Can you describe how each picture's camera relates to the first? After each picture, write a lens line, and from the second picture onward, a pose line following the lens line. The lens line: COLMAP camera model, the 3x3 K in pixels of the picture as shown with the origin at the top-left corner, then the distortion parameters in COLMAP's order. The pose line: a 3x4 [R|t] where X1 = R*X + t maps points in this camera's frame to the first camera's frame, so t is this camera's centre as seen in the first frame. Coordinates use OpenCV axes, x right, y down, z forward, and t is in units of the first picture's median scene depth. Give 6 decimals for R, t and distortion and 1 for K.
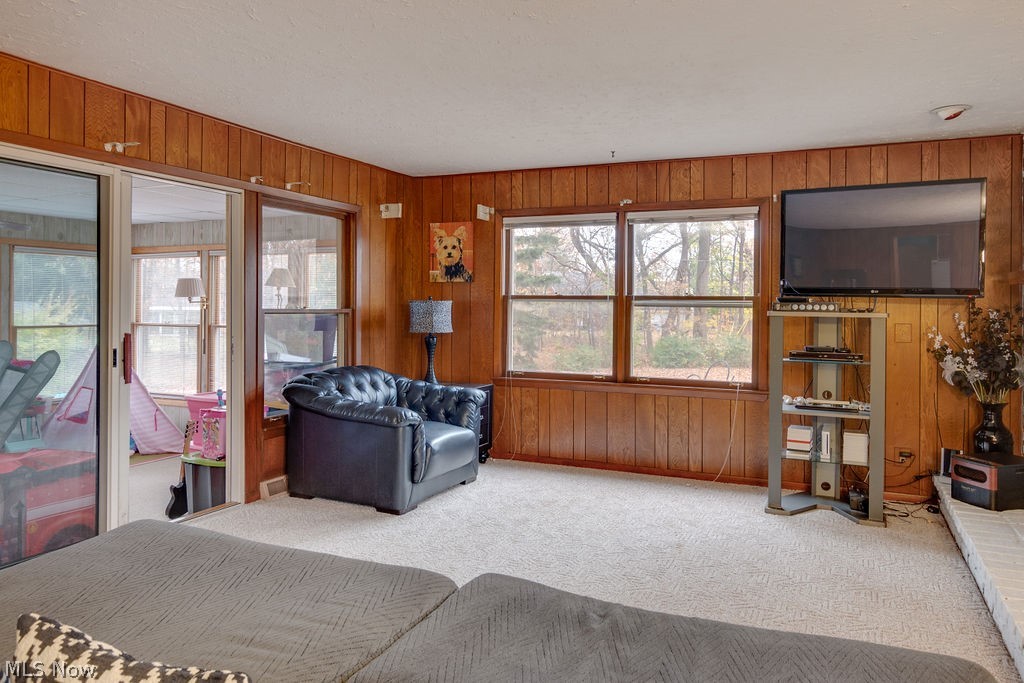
lens RADIAL K [[731.7, 0, 513.1], [0, 731.7, 308.7], [0, 0, 1]] dist [-0.001006, 0.000758]
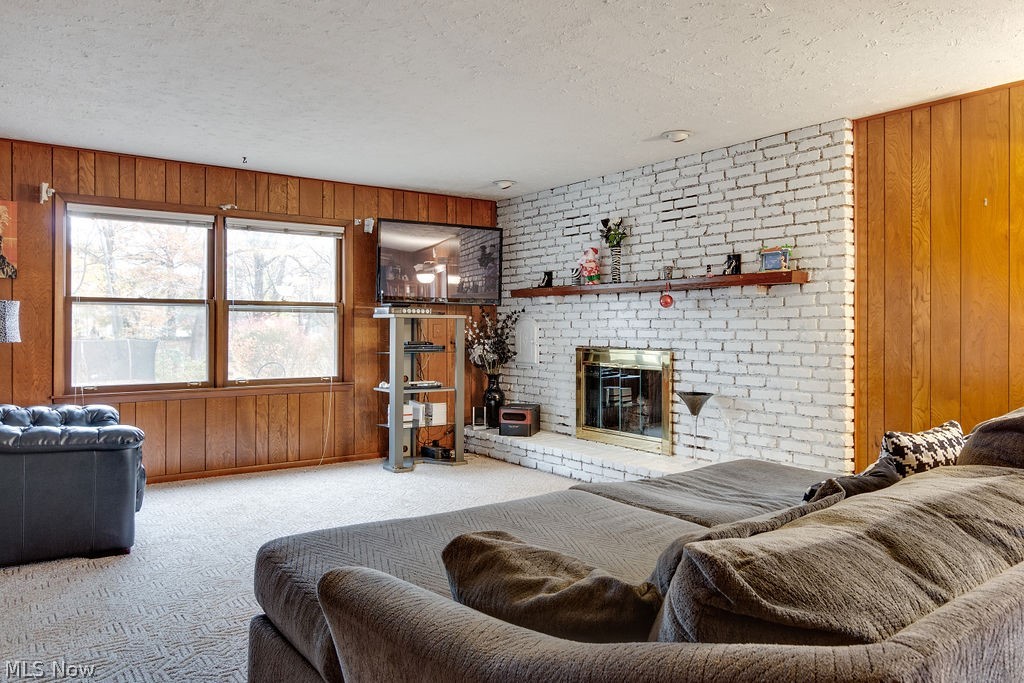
lens RADIAL K [[731.7, 0, 512.2], [0, 731.7, 334.6], [0, 0, 1]] dist [-0.001006, 0.000758]
pose [[0.498018, -0.016823, 0.867004, -0.520832], [0.008908, 0.999858, 0.014284, 0.018655], [-0.867121, 0.000610, 0.498097, 0.158637]]
